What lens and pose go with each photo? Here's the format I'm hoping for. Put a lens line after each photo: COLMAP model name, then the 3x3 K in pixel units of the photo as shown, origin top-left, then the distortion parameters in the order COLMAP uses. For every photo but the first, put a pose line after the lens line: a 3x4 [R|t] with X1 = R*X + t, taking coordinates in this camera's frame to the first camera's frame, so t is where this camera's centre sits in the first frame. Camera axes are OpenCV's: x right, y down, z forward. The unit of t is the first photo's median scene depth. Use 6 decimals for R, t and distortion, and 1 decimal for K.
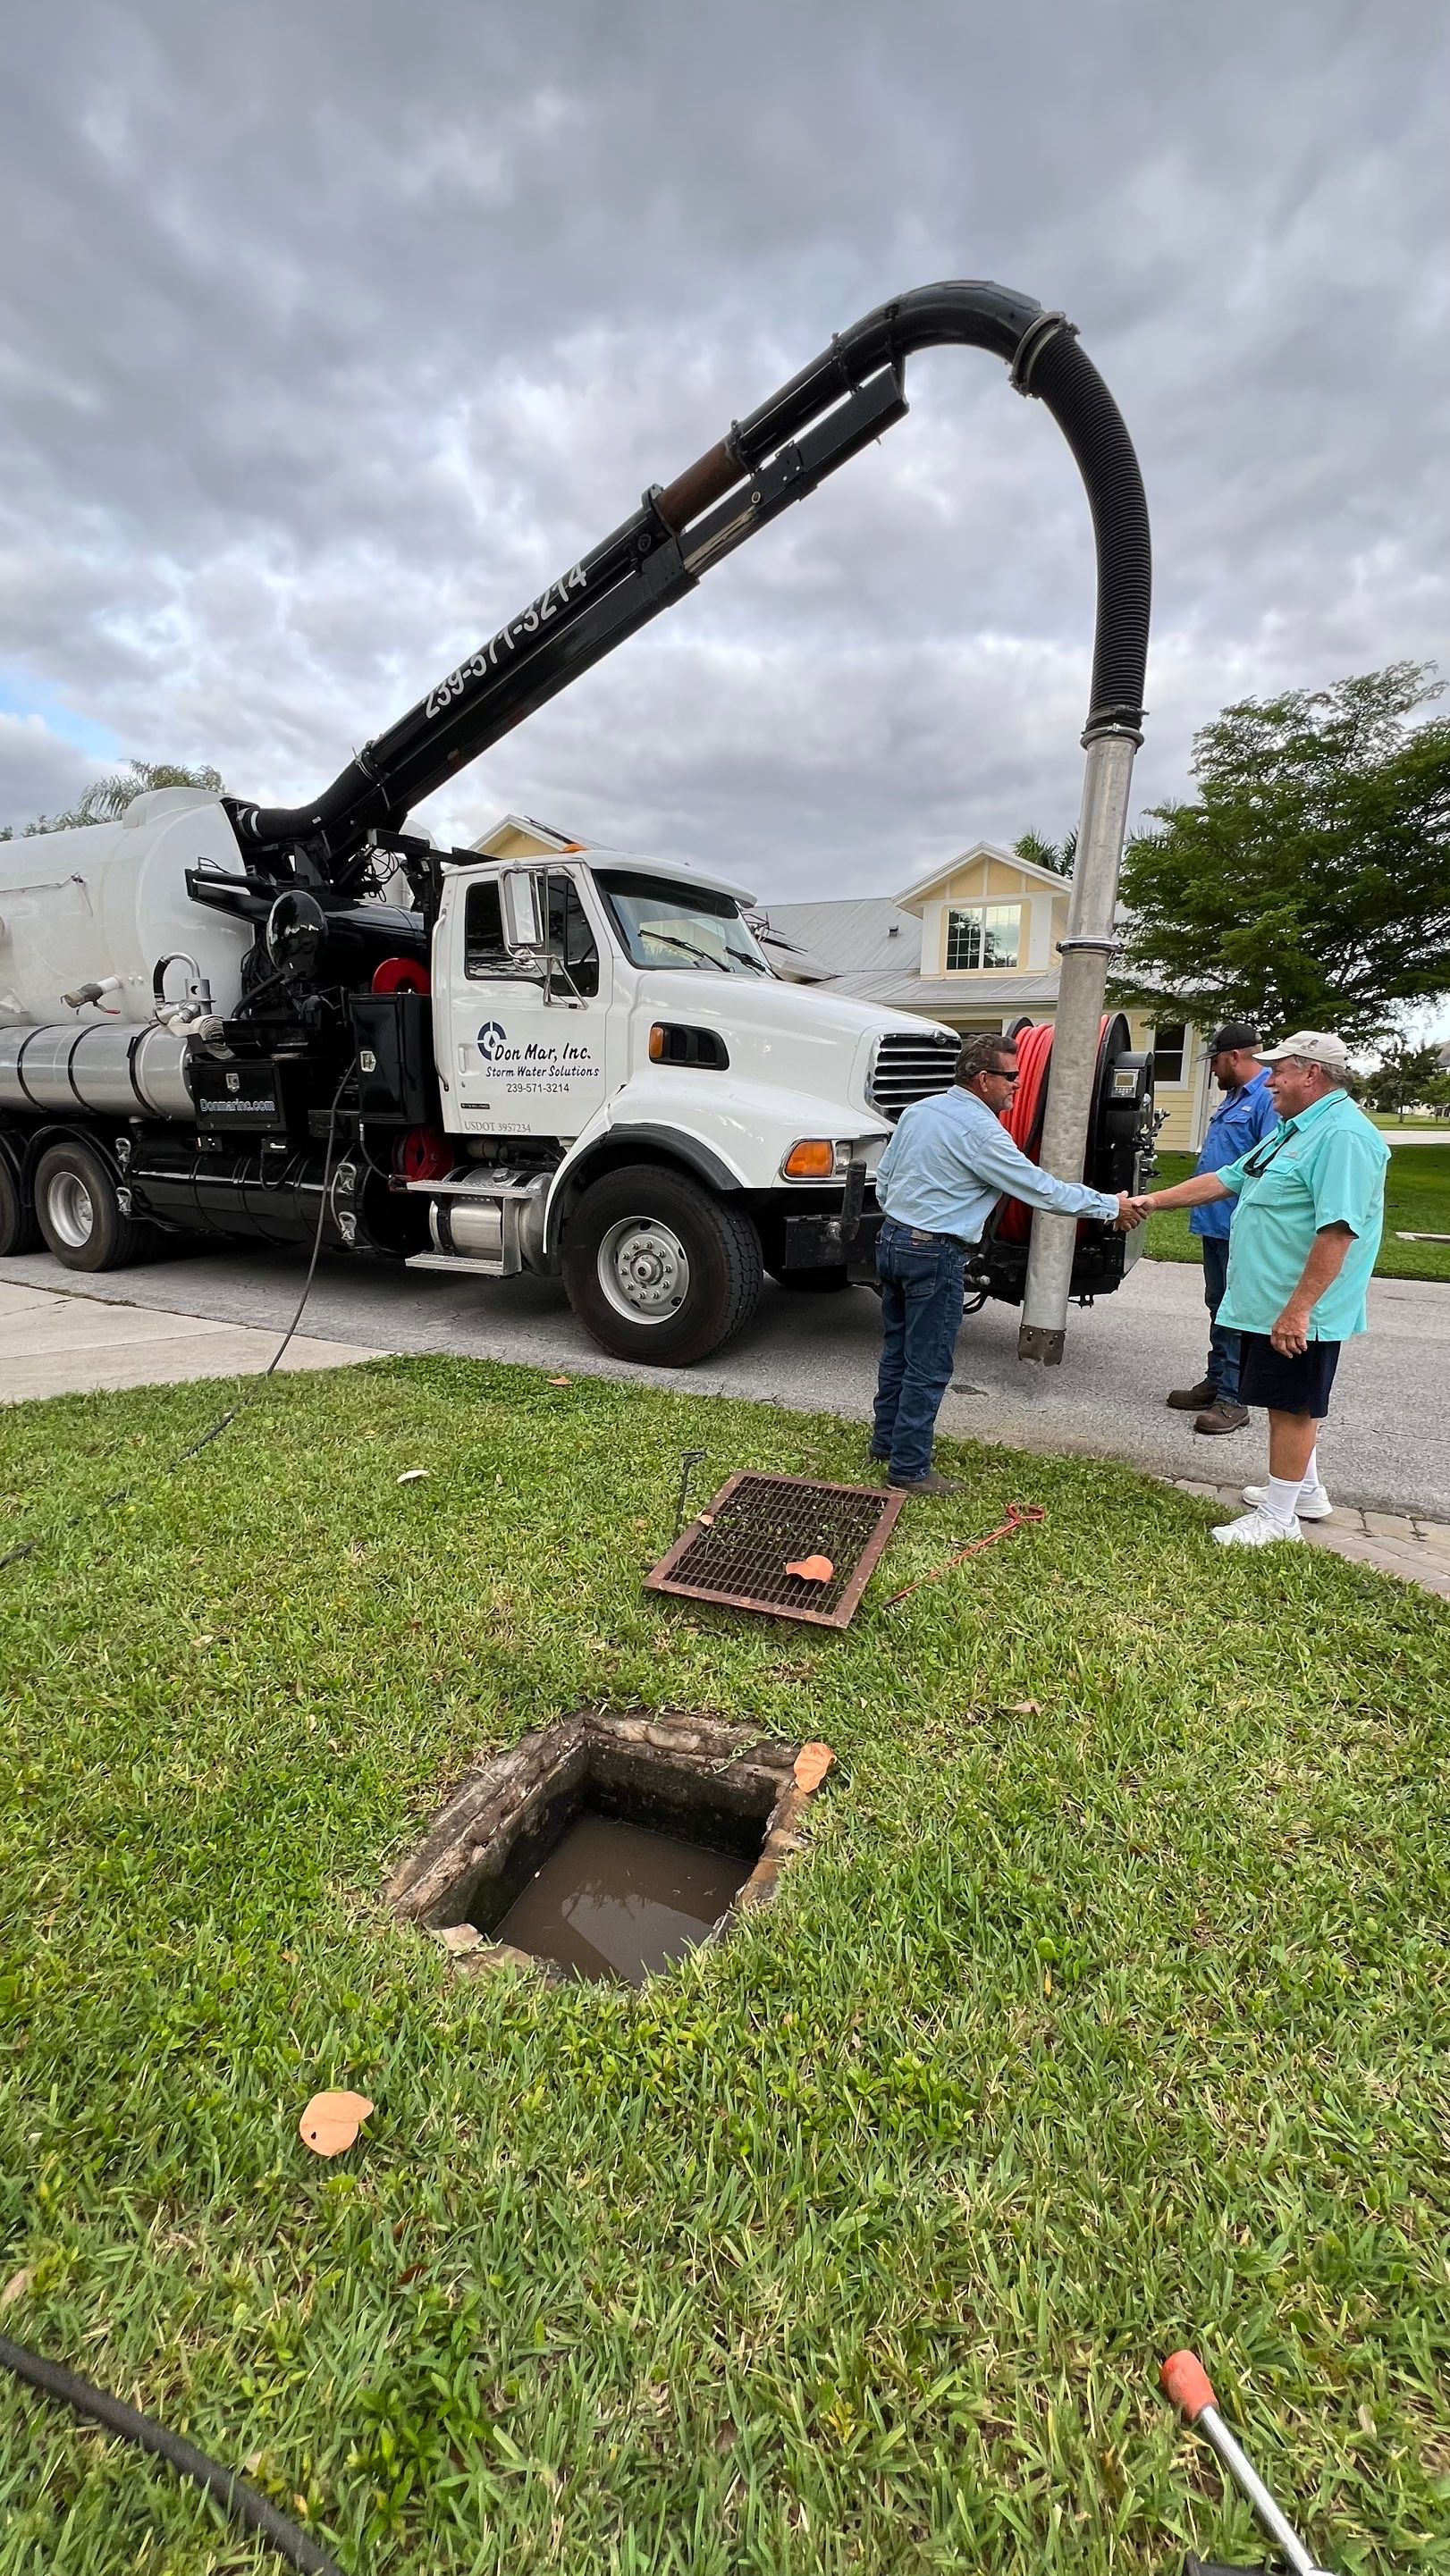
lens RADIAL K [[1050.3, 0, 735.0], [0, 1050.3, 1267.9], [0, 0, 1]] dist [0.000013, 0.000448]
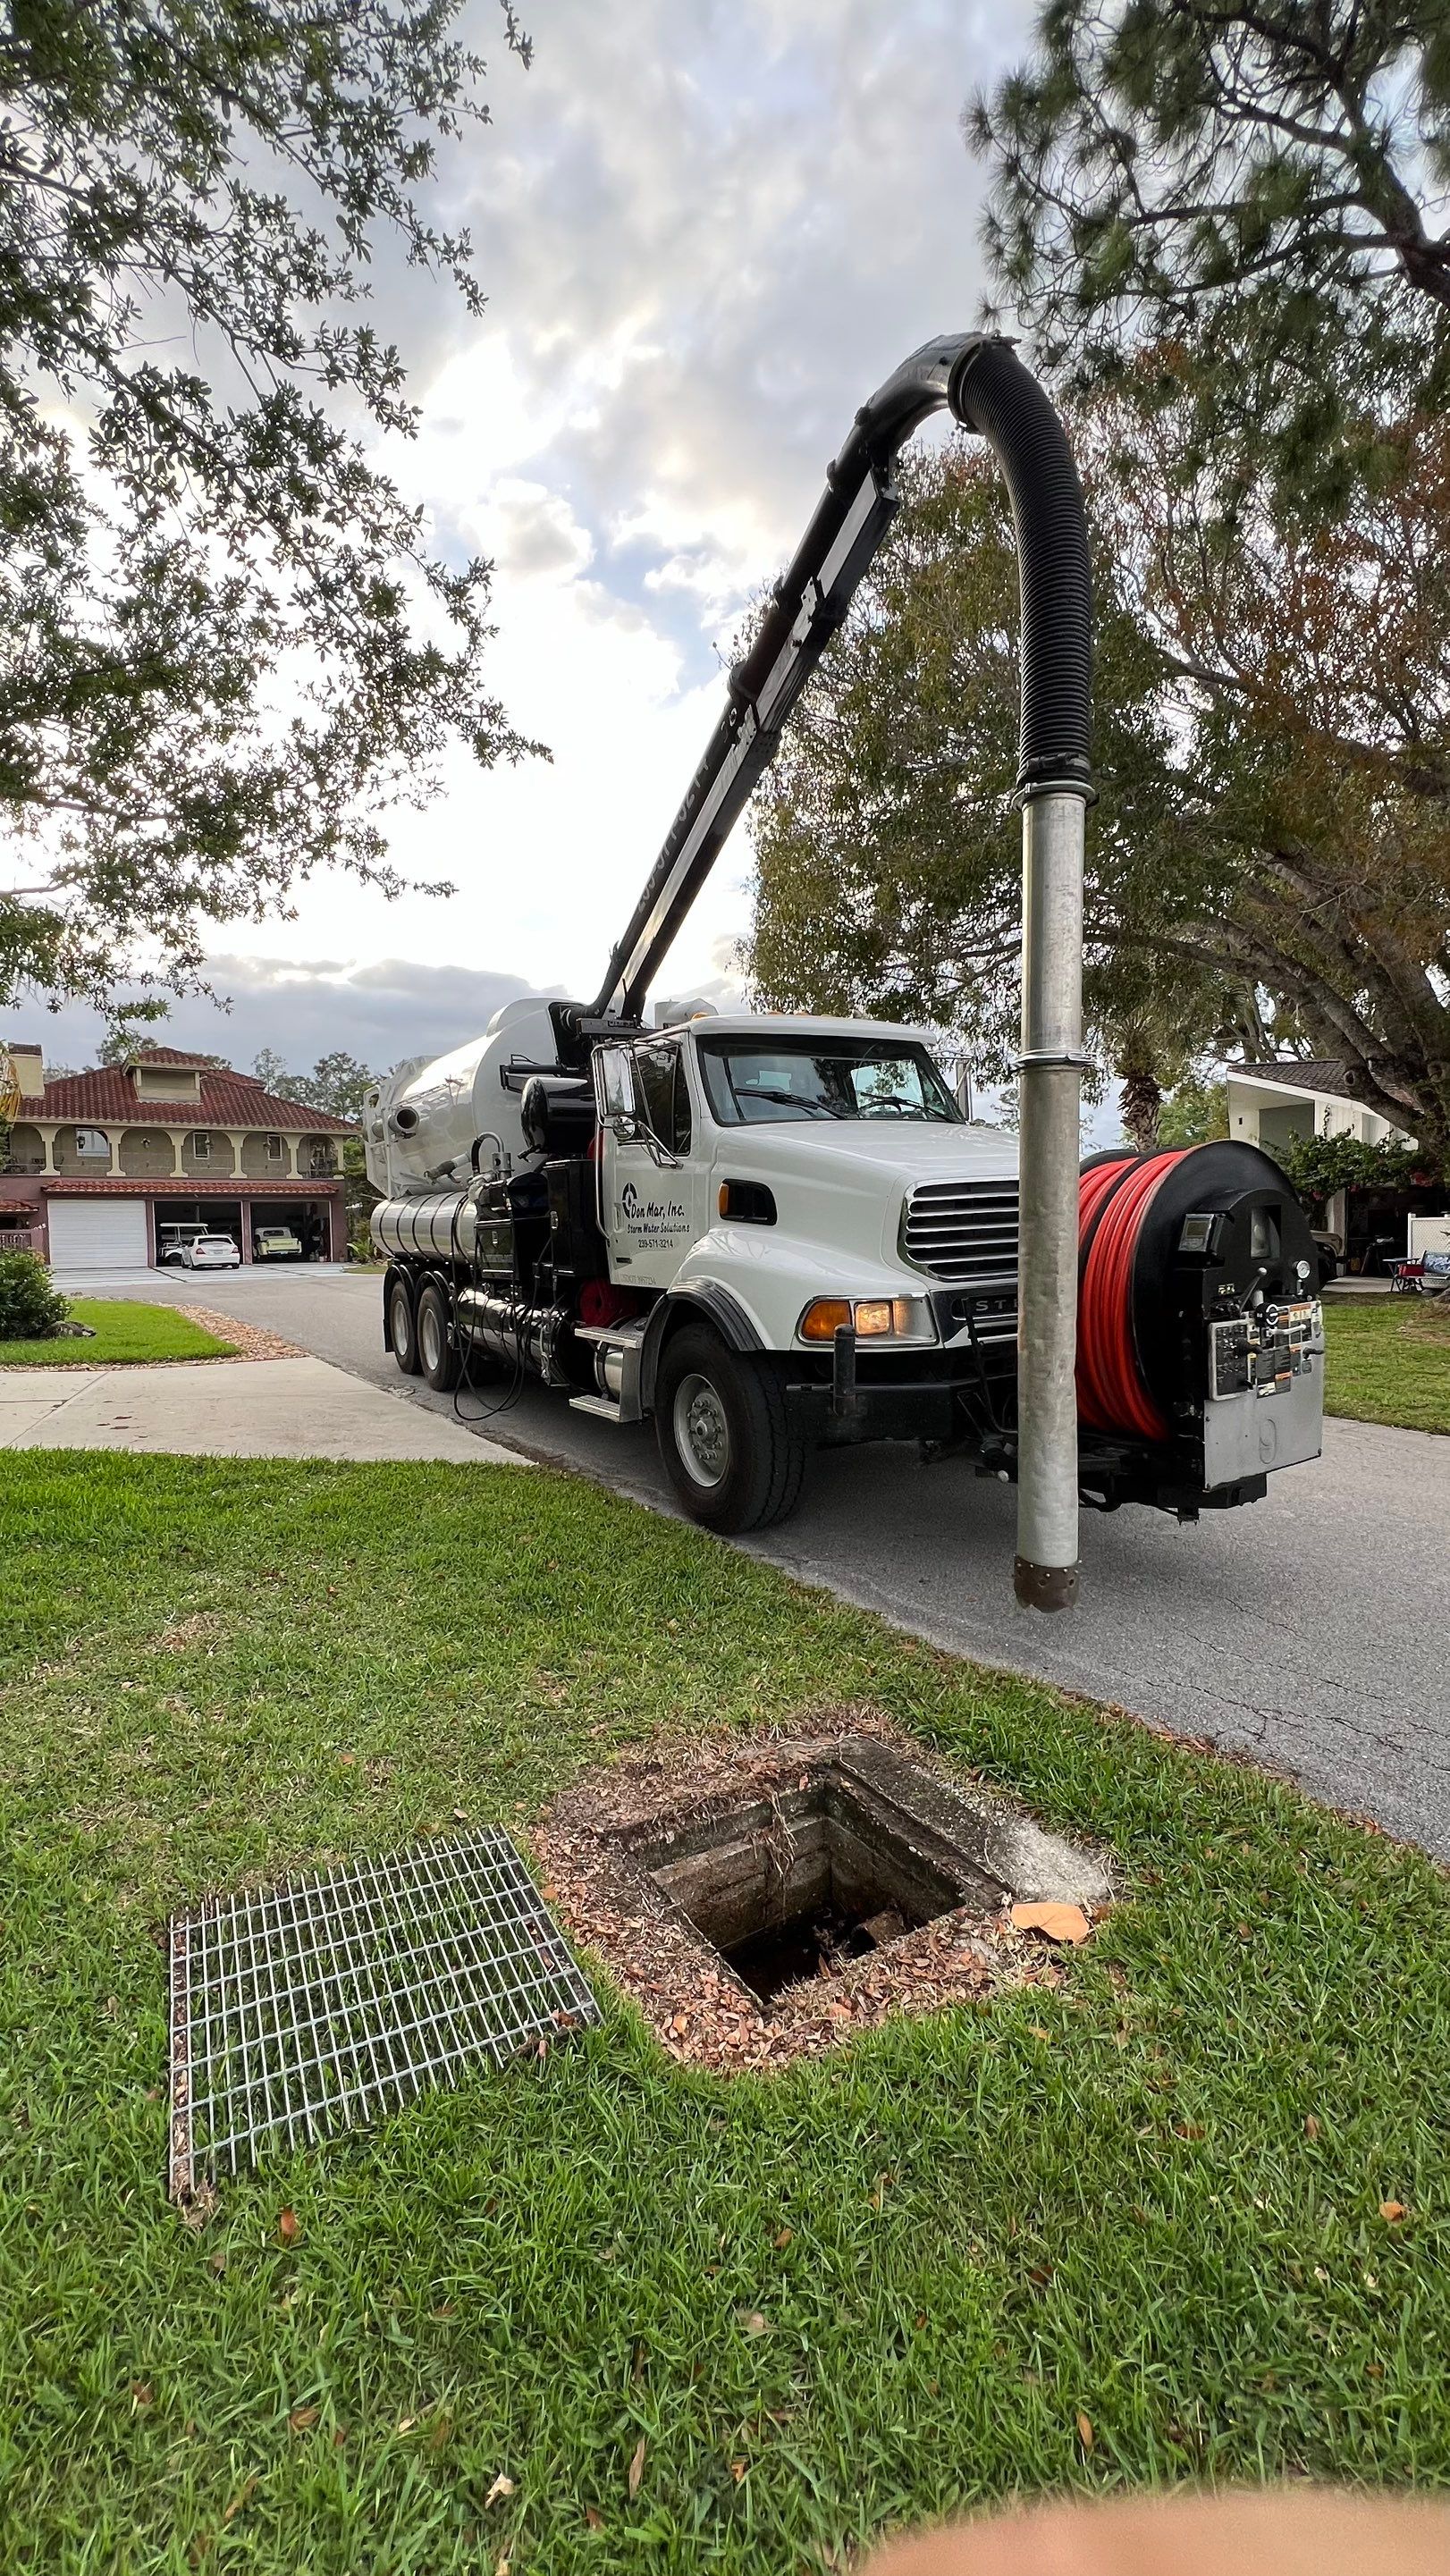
lens RADIAL K [[1050.3, 0, 728.0], [0, 1050.3, 1285.4], [0, 0, 1]] dist [0.000013, 0.000448]
pose [[0.858644, 0.007631, -0.512516, 0.432697], [-0.063073, 0.993863, -0.090872, -0.043888], [0.508678, 0.110352, 0.853856, 0.166825]]
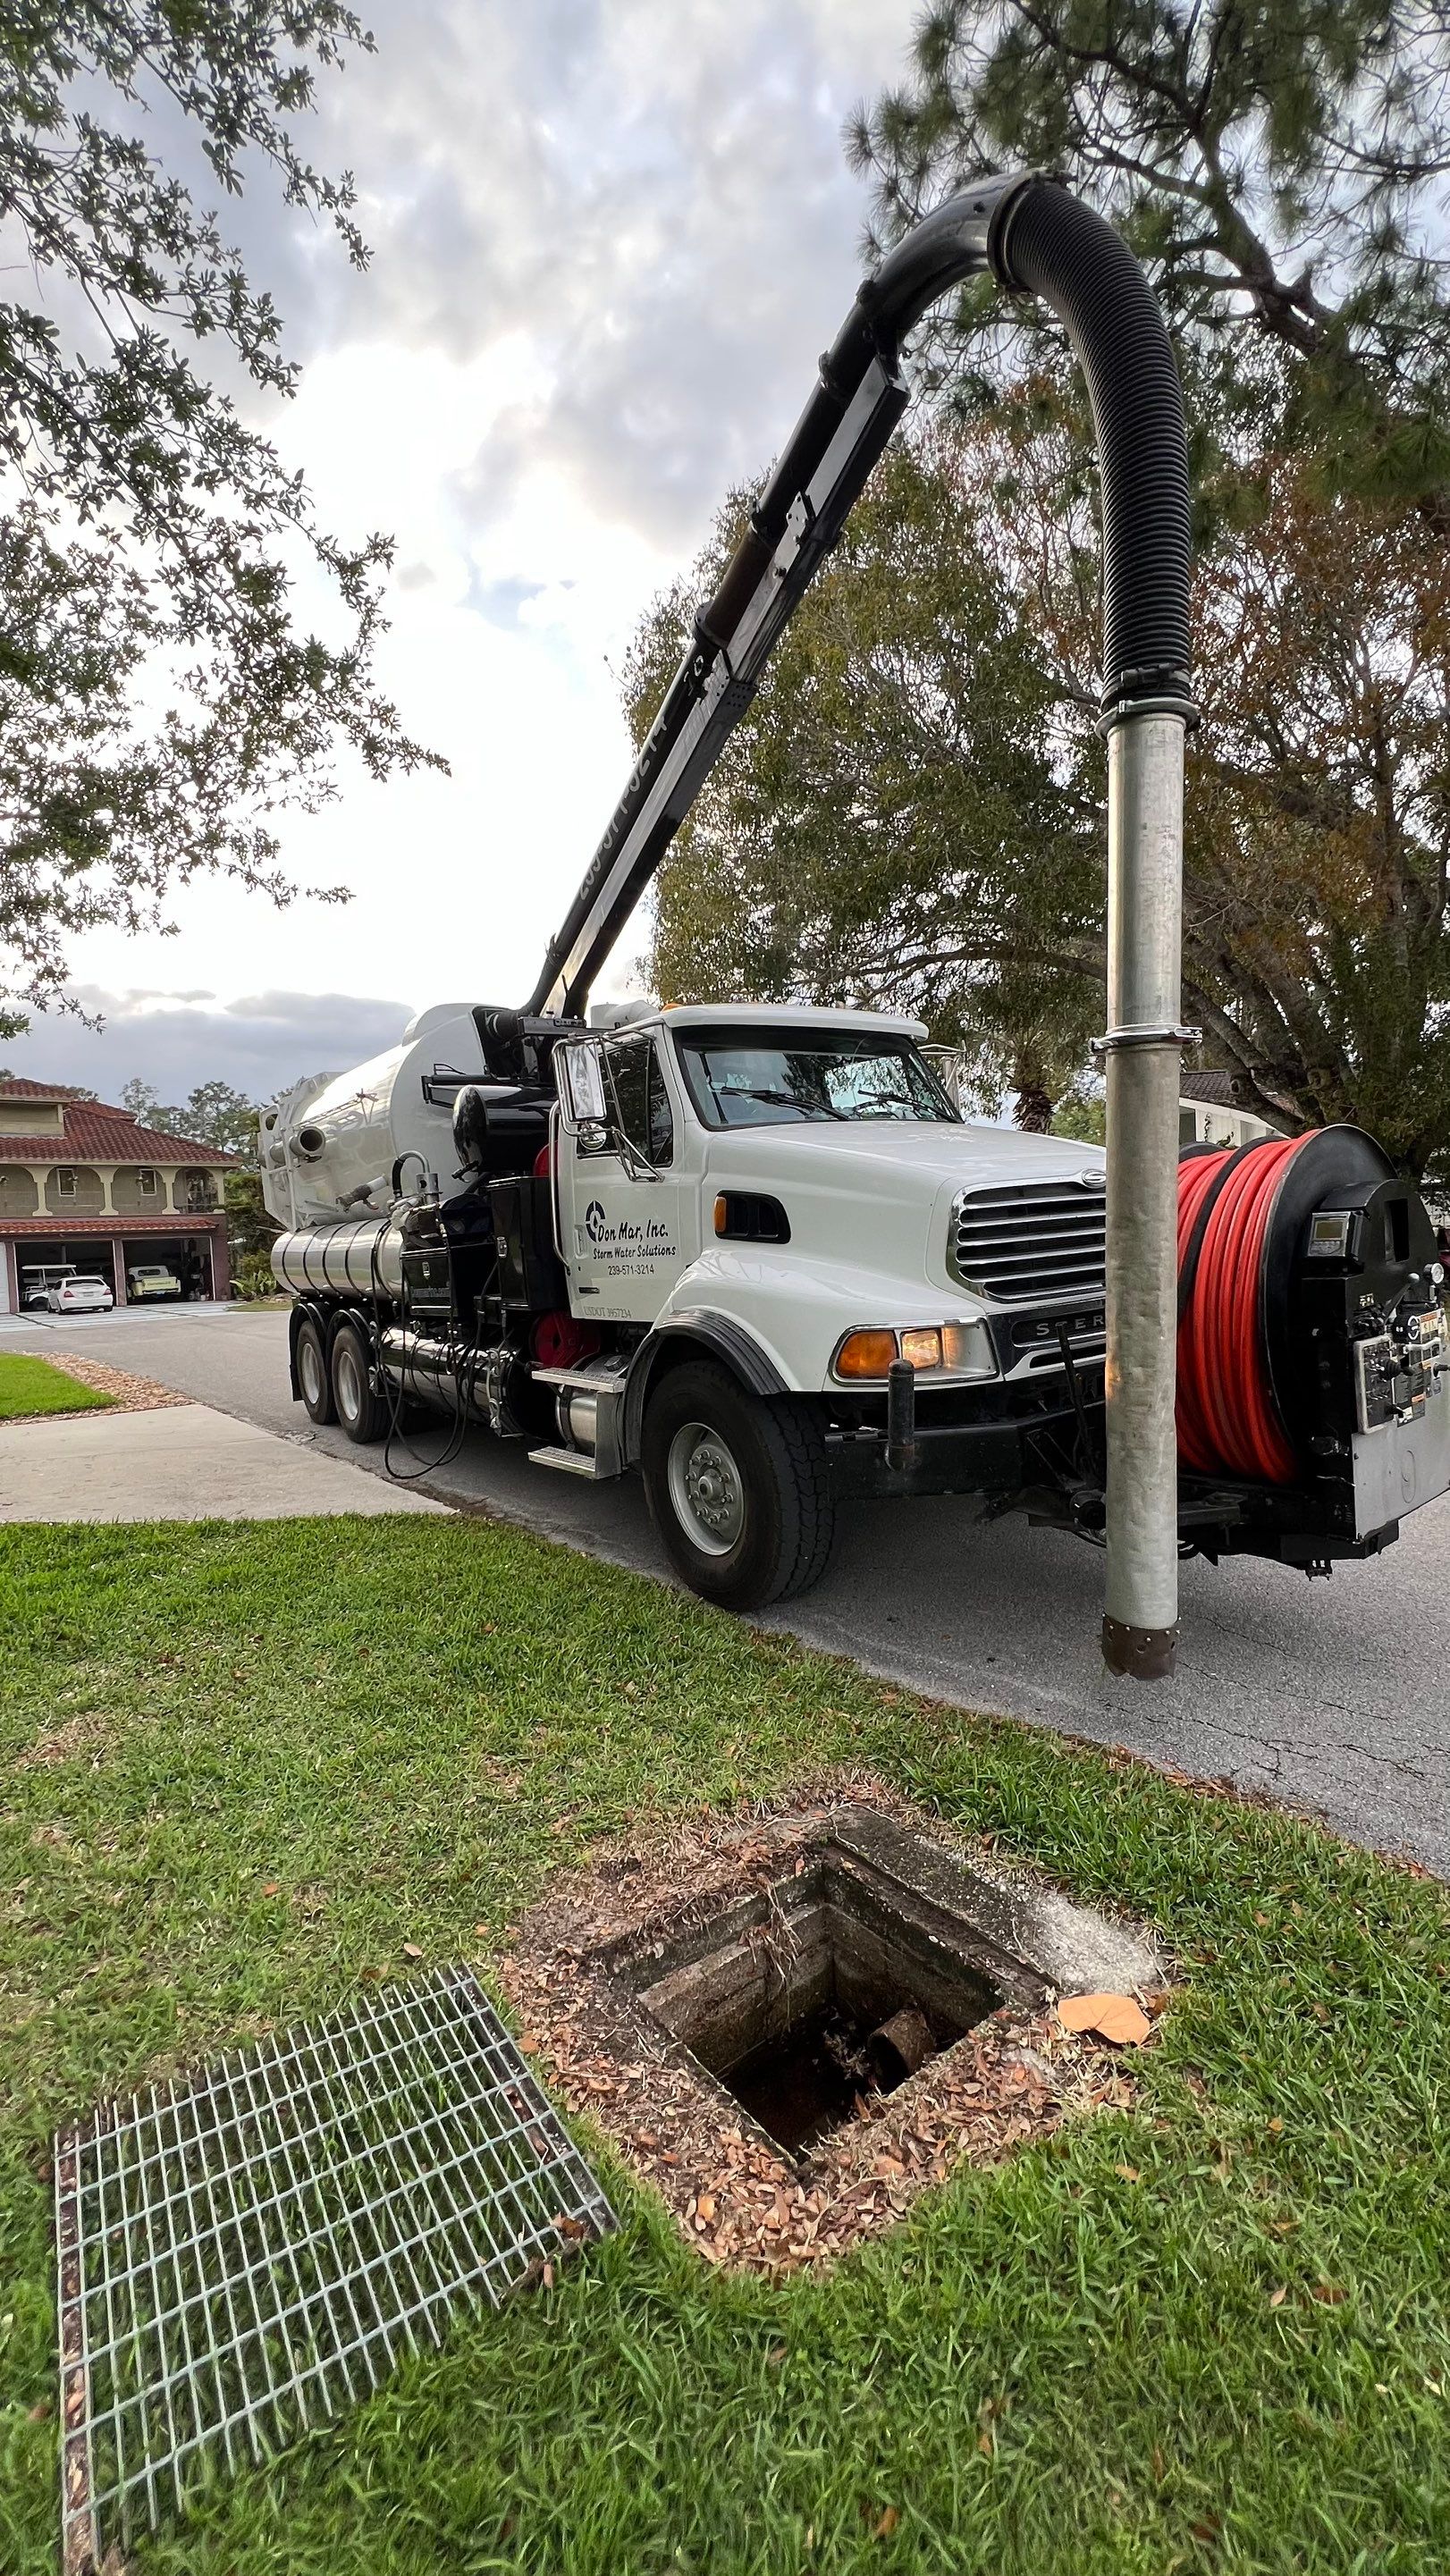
lens RADIAL K [[1050.3, 0, 725.9], [0, 1050.3, 1273.0], [0, 0, 1]] dist [0.000013, 0.000448]
pose [[0.902268, -0.040503, -0.429269, 0.288241], [-0.015334, 0.991934, -0.125822, -0.061328], [0.430903, 0.120108, 0.894370, 0.249955]]
